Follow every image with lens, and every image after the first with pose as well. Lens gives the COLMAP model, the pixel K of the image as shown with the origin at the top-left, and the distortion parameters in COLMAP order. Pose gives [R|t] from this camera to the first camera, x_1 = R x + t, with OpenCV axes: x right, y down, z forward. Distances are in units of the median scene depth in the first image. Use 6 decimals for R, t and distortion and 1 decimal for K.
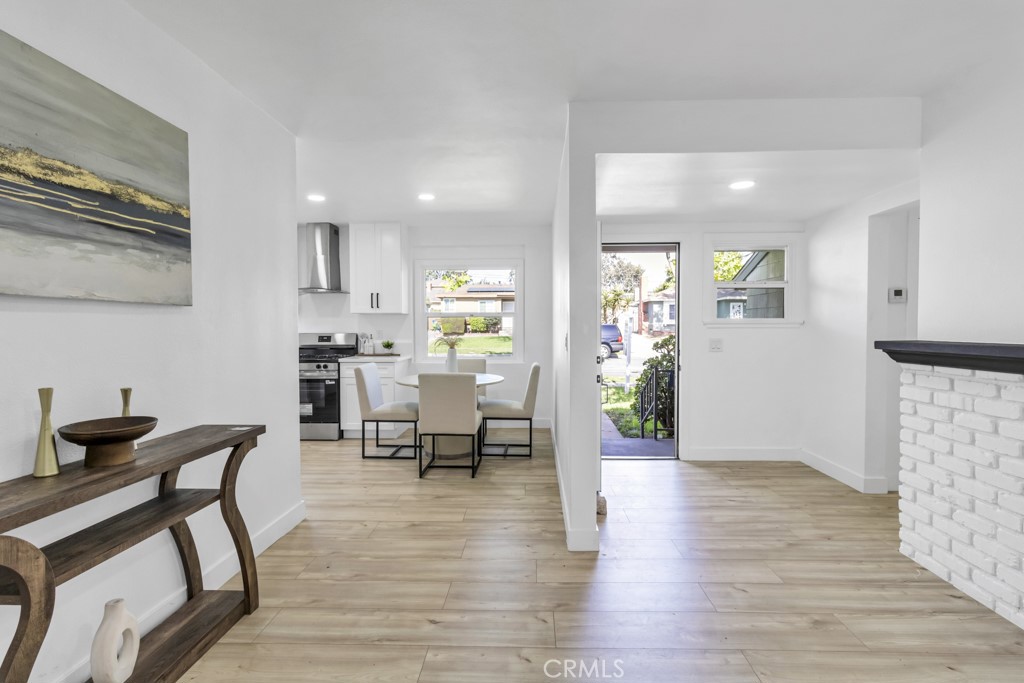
lens RADIAL K [[477.3, 0, 516.2], [0, 477.3, 329.3], [0, 0, 1]] dist [0.001302, -0.000266]
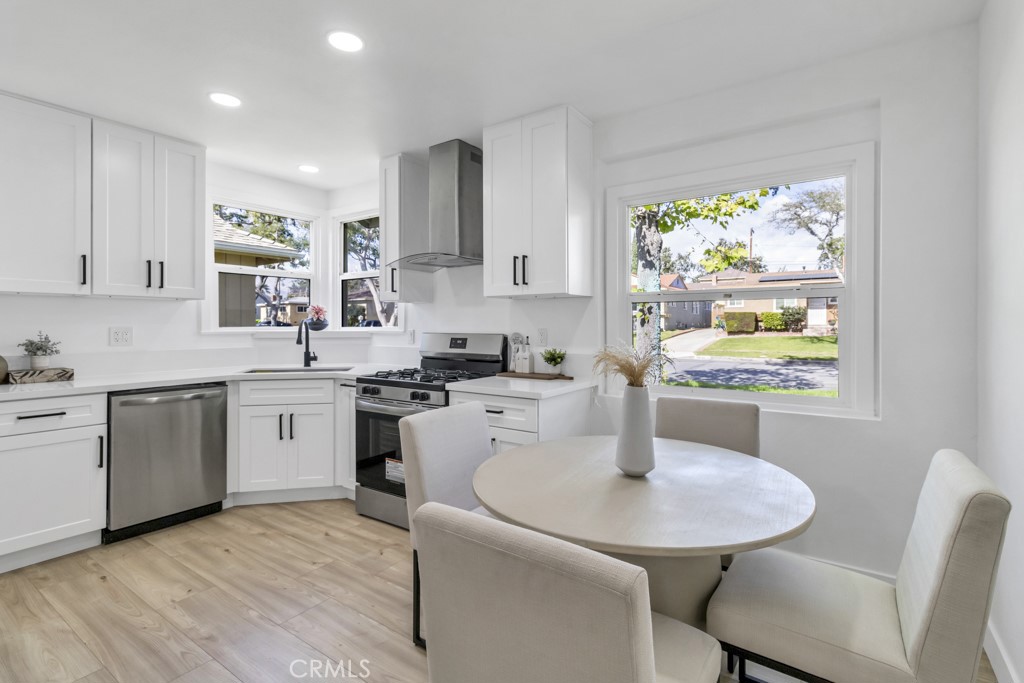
lens RADIAL K [[477.3, 0, 532.3], [0, 477.3, 325.2], [0, 0, 1]] dist [0.001302, -0.000266]
pose [[0.851359, 0.000956, -0.524582, -0.017385], [-0.002814, 0.999992, -0.002745, -0.000540], [0.524575, 0.003813, 0.851356, 0.546091]]
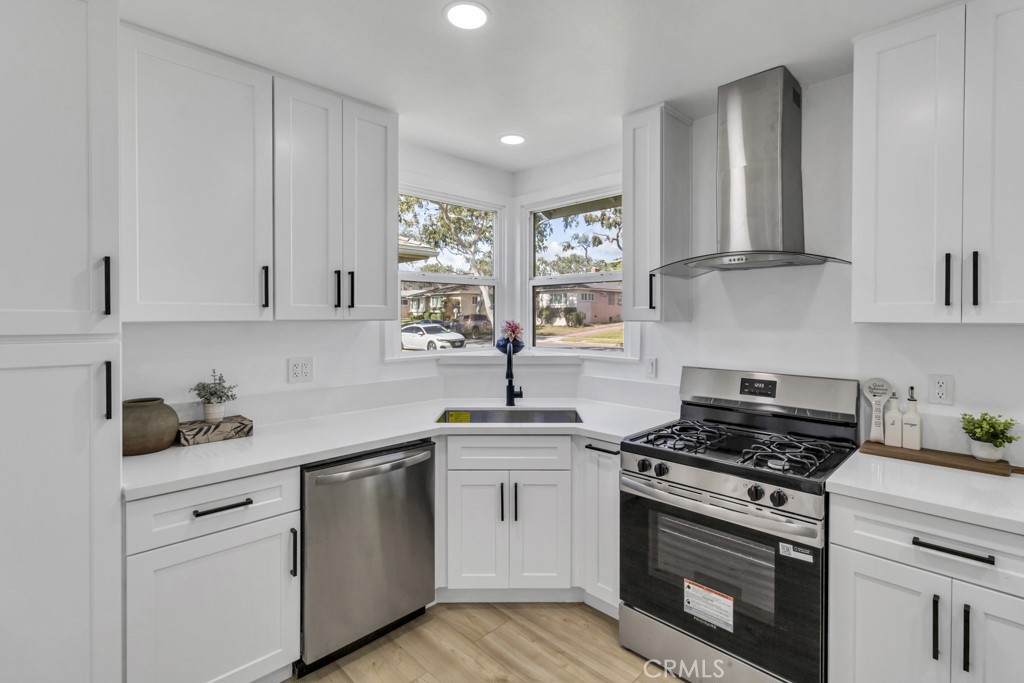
lens RADIAL K [[477.3, 0, 523.5], [0, 477.3, 323.4], [0, 0, 1]] dist [0.001302, -0.000266]
pose [[0.735829, 0.011687, -0.677066, -0.279637], [-0.004271, 0.999911, 0.012617, -0.034850], [0.677154, -0.006392, 0.735814, 0.589829]]
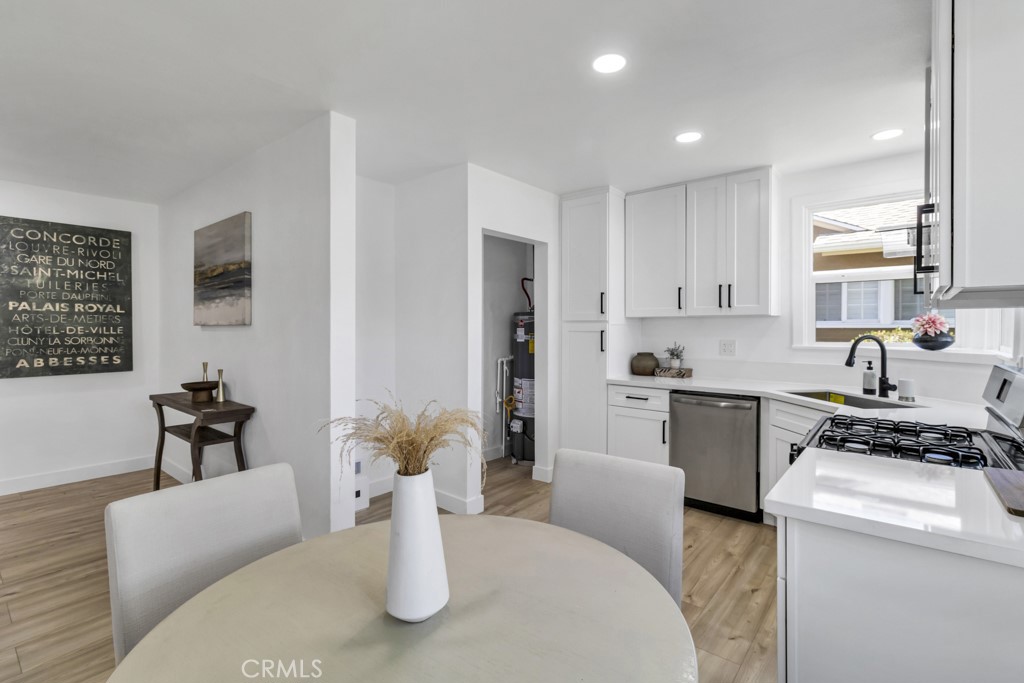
lens RADIAL K [[477.3, 0, 518.3], [0, 477.3, 331.2], [0, 0, 1]] dist [0.001302, -0.000266]
pose [[-0.601742, 0.007469, -0.798656, 0.003064], [-0.002104, 0.999938, 0.010937, -0.017471], [0.798688, 0.008262, -0.601689, 0.933194]]
